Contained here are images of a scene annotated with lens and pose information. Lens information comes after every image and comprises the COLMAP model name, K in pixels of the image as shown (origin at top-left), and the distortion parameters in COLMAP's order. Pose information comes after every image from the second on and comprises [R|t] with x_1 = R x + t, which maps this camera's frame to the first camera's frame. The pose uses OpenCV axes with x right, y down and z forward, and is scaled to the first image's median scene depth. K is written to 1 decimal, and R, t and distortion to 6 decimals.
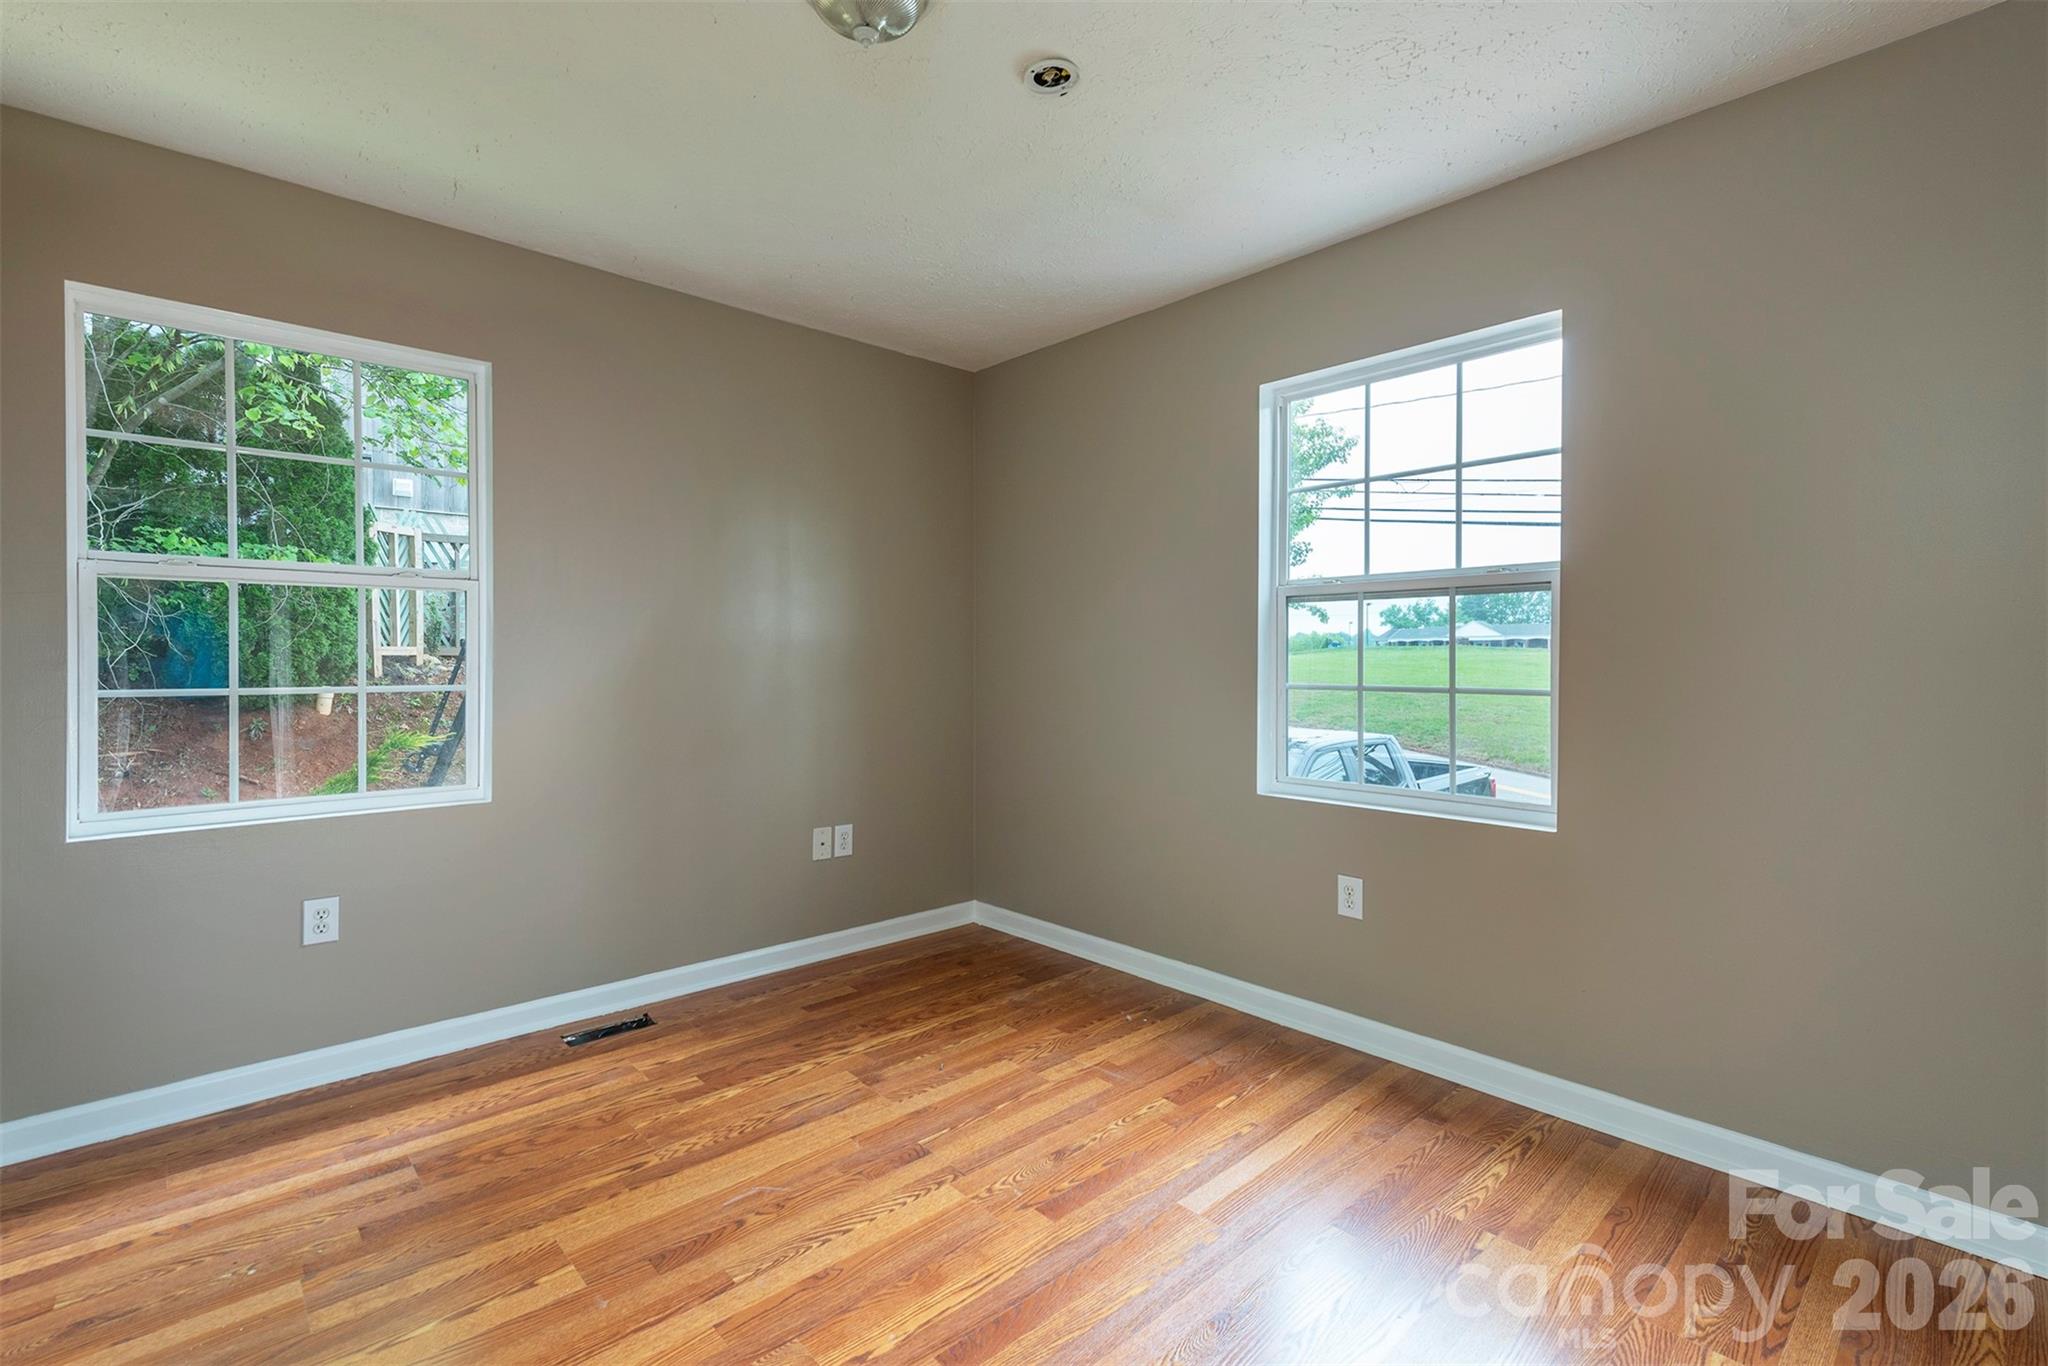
lens RADIAL K [[917.5, 0, 1024.0], [0, 917.5, 683.0], [0, 0, 1]] dist [0.000662, -0.000205]
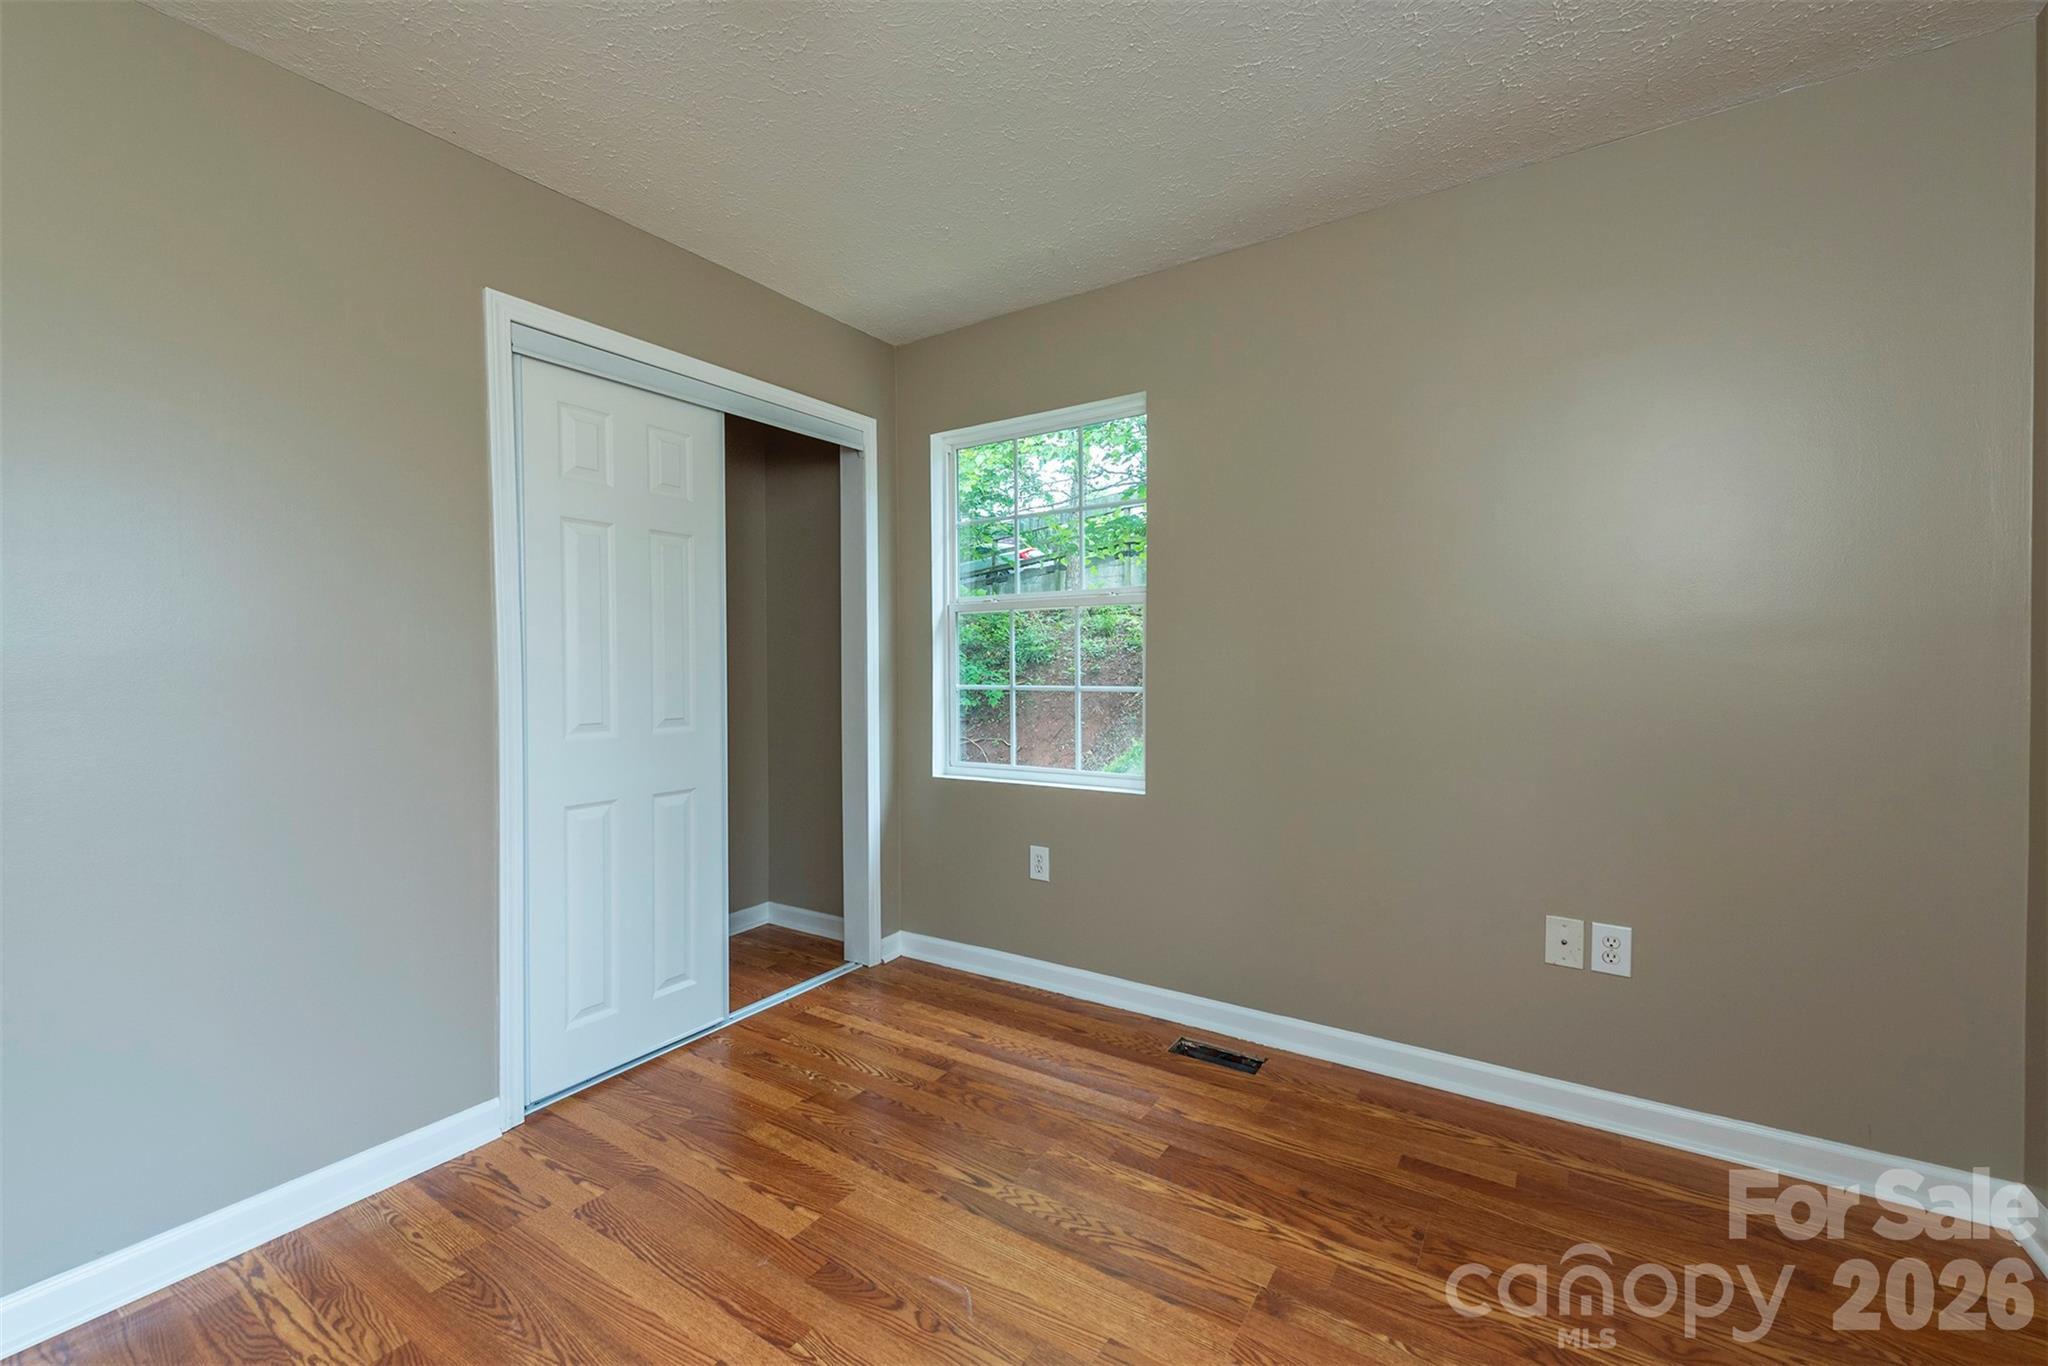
lens RADIAL K [[813.6, 0, 1024.0], [0, 813.6, 683.0], [0, 0, 1]] dist [0.011826, -0.000381]
pose [[0.249651, 0.021123, -0.968105, 0.346717], [-0.018238, 0.999687, 0.017109, -0.018286], [0.968164, 0.013385, 0.249958, 0.673092]]
